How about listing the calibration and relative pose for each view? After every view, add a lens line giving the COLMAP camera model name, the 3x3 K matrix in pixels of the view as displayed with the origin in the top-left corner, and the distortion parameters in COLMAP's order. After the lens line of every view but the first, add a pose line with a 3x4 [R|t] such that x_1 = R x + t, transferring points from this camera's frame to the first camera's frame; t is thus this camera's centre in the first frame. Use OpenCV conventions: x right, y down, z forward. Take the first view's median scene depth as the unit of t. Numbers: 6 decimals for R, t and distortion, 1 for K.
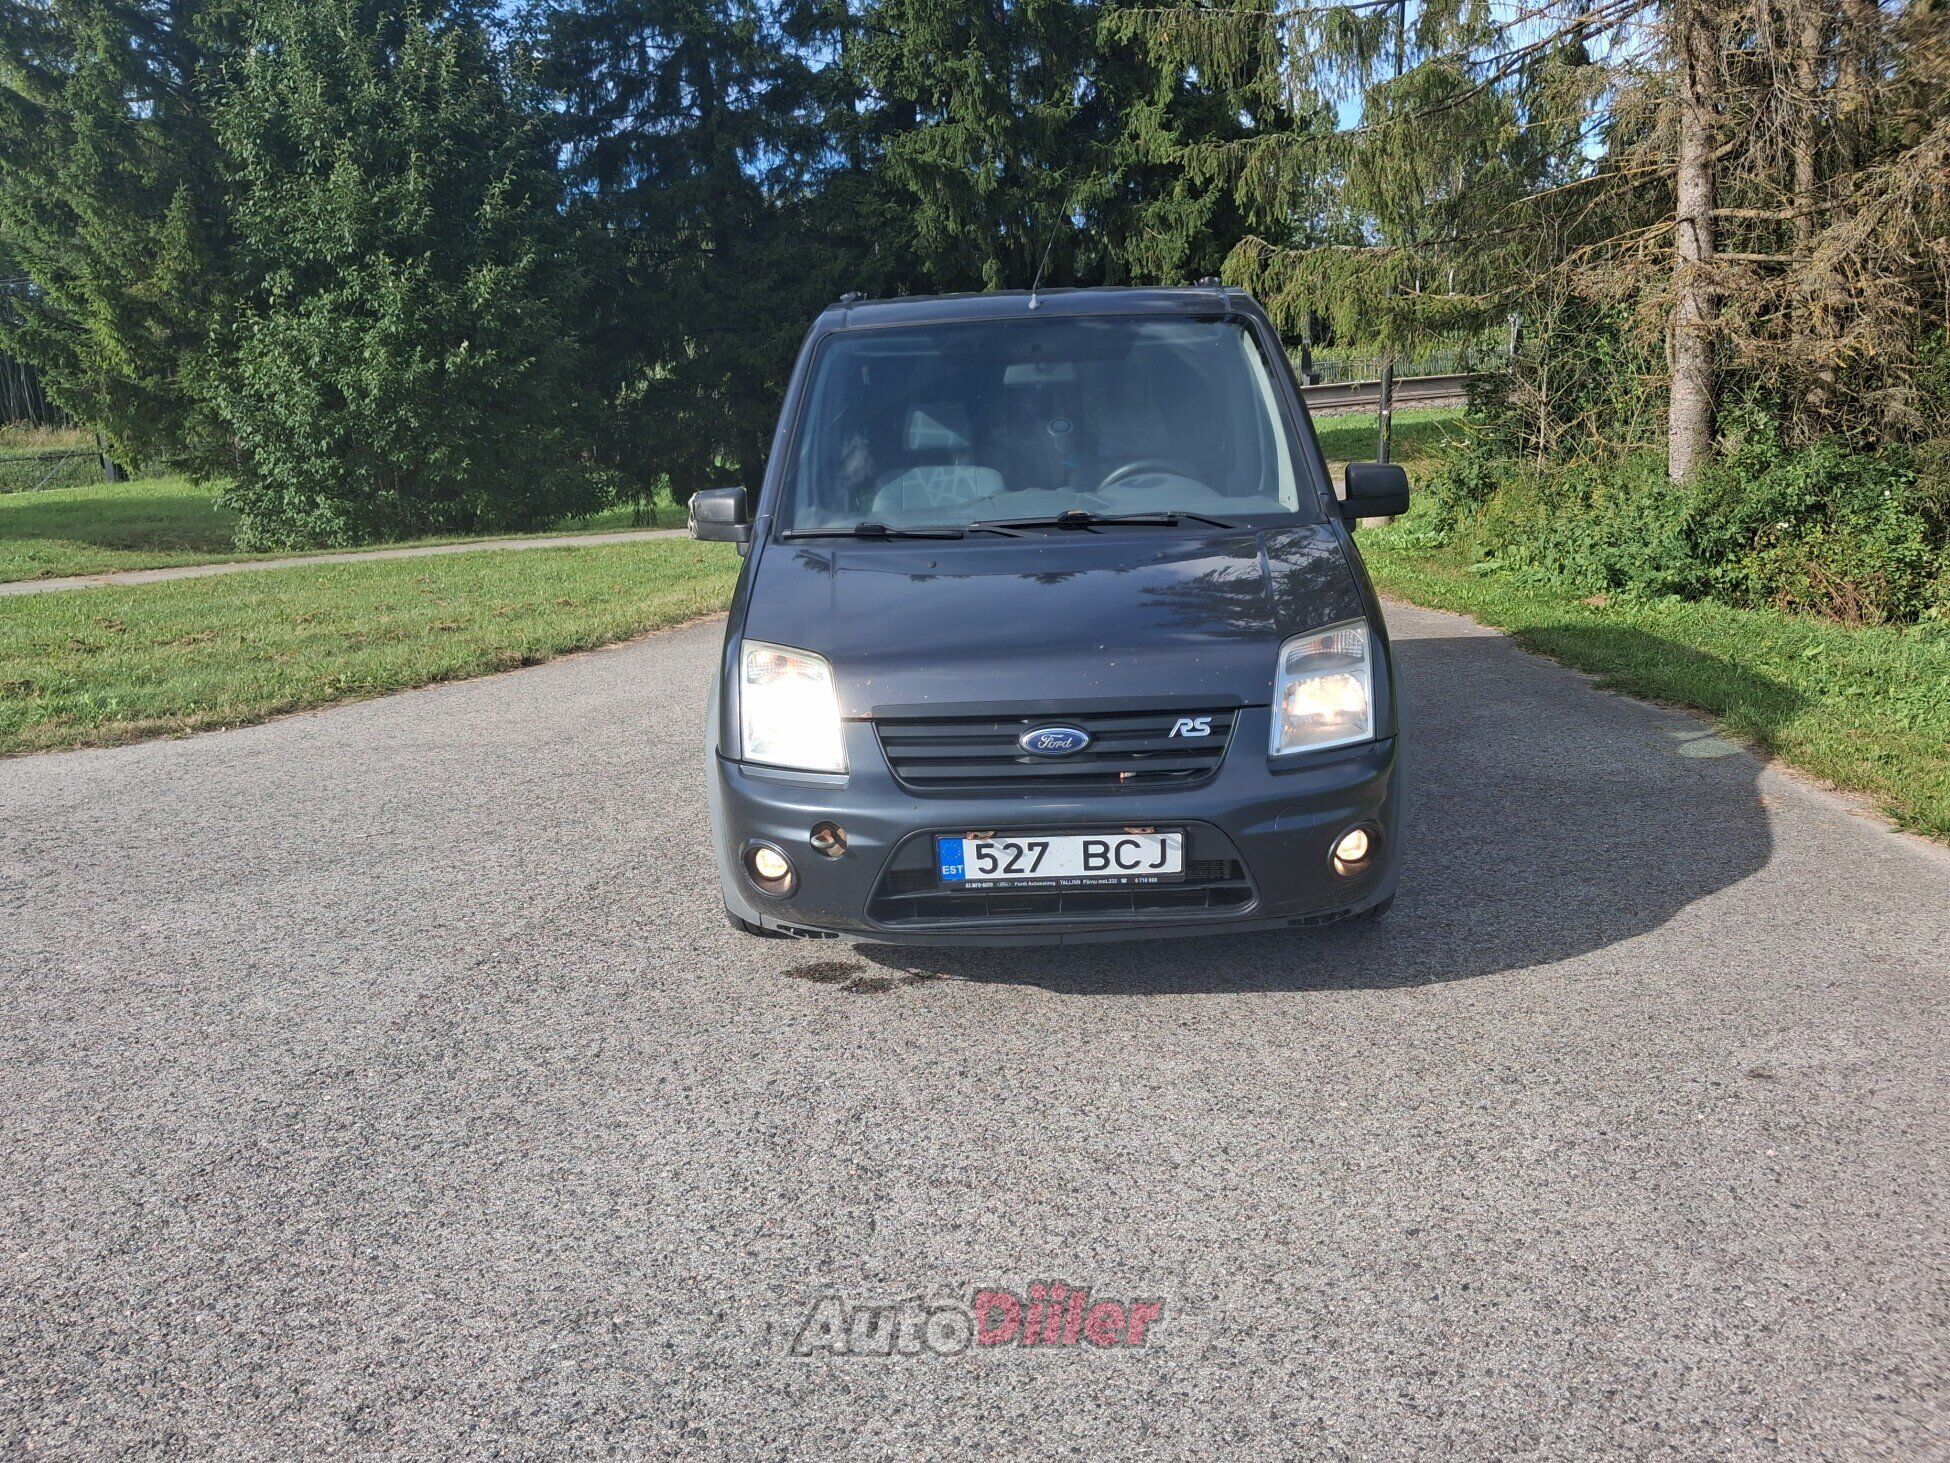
lens RADIAL K [[1748.6, 0, 975.0], [0, 1748.6, 731.5], [0, 0, 1]] dist [0.024638, 0.007626]
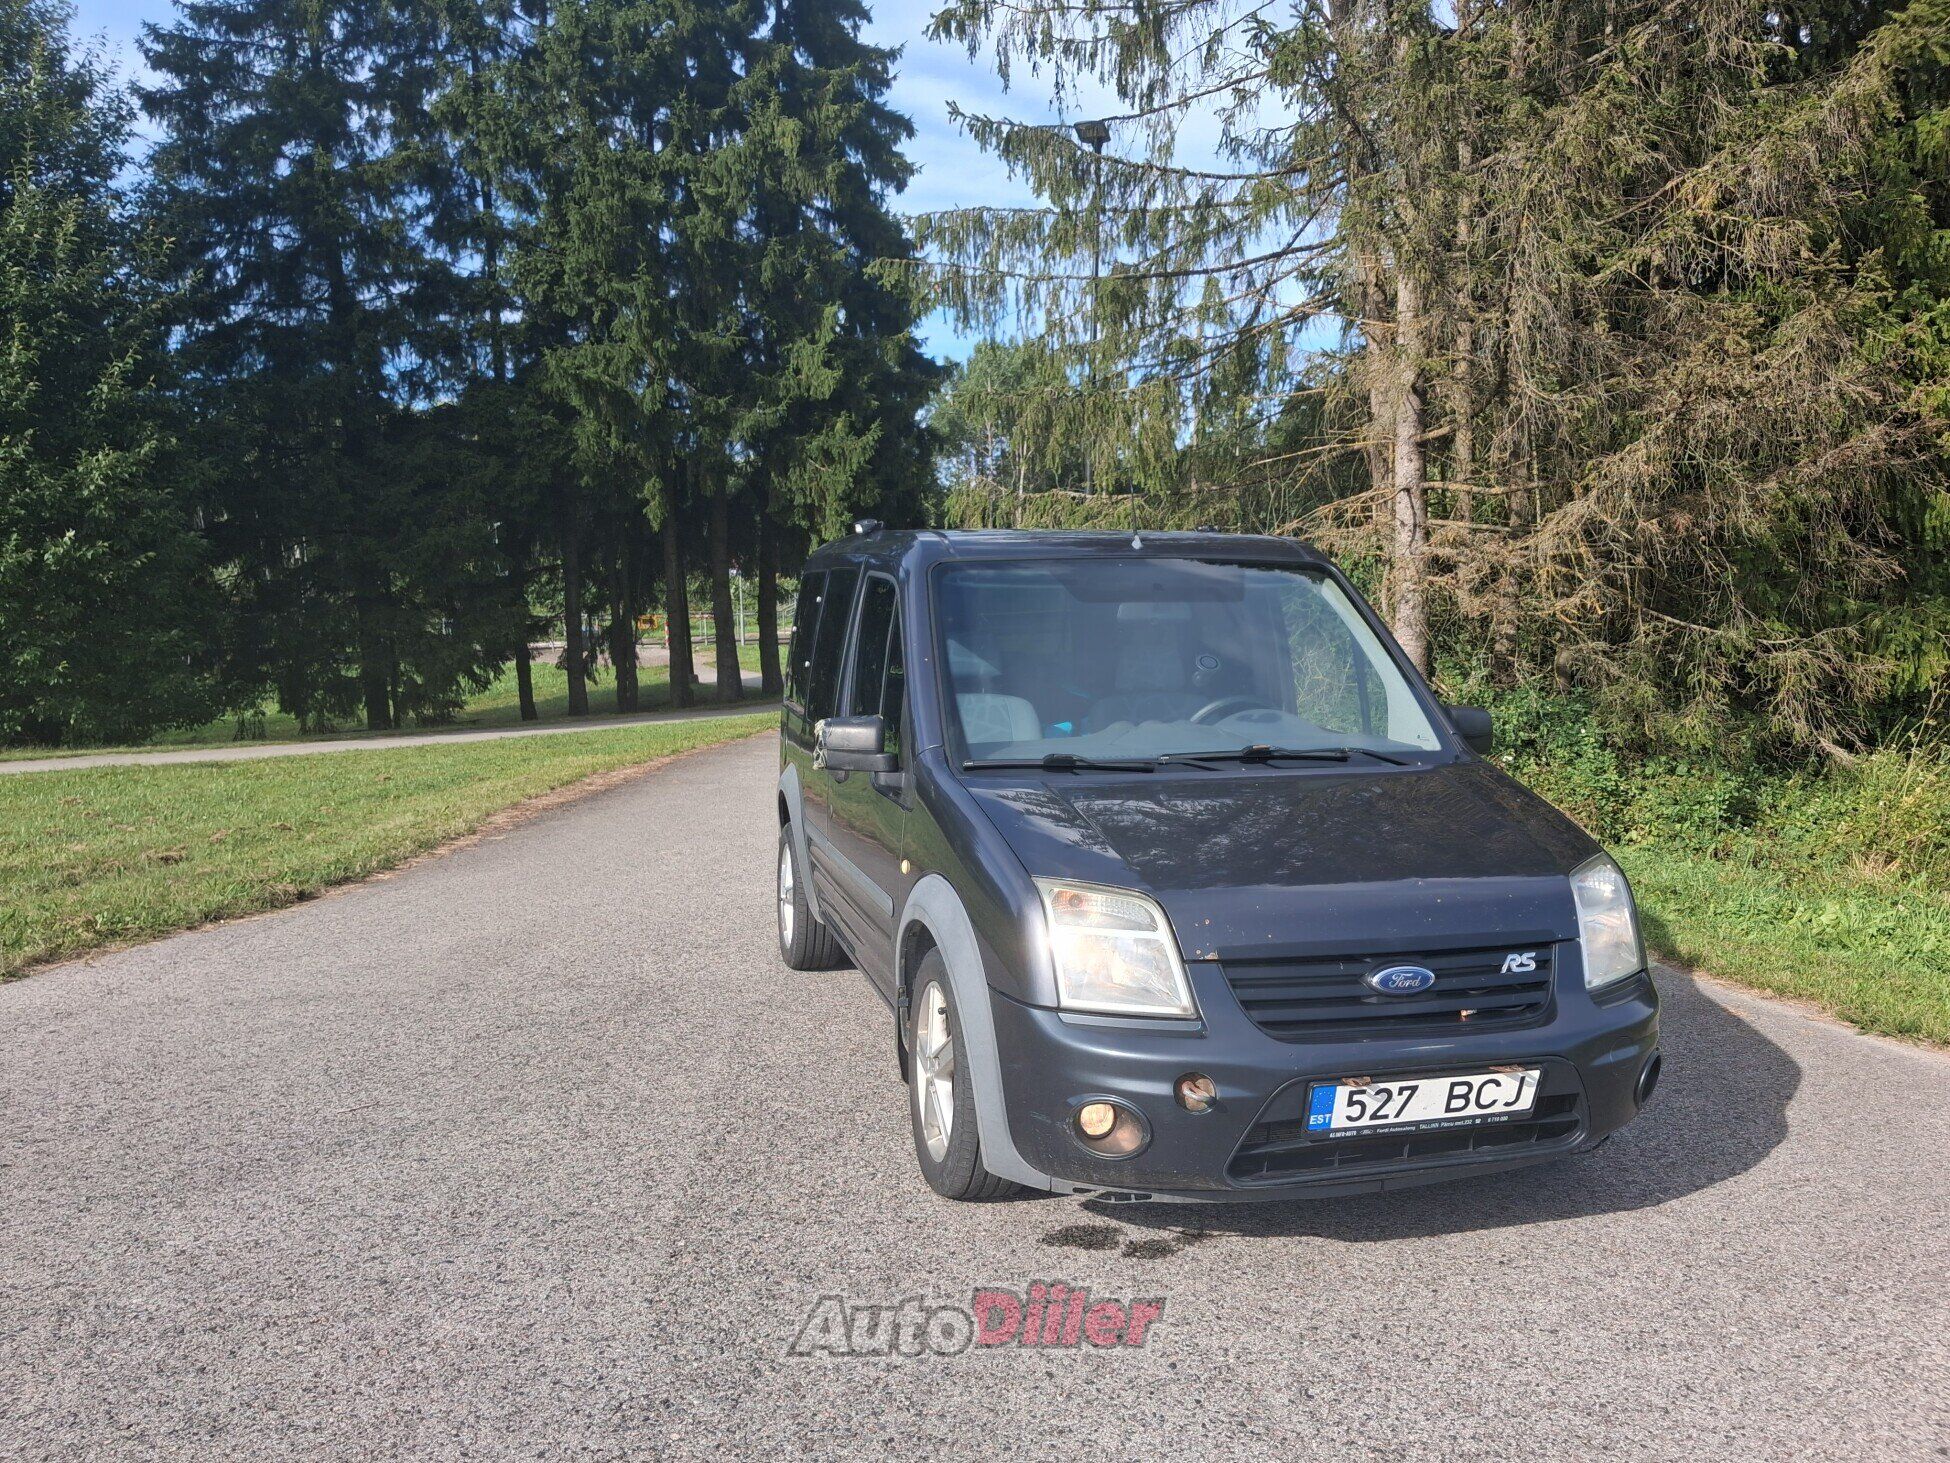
lens RADIAL K [[1720.4, 0, 975.0], [0, 1720.4, 731.5], [0, 0, 1]] dist [0.049341, -0.089776]
pose [[0.945871, 0.015665, 0.324166, -0.218973], [0.024068, 0.992698, -0.118201, -0.010717], [-0.323650, 0.119605, 0.938587, 0.064122]]
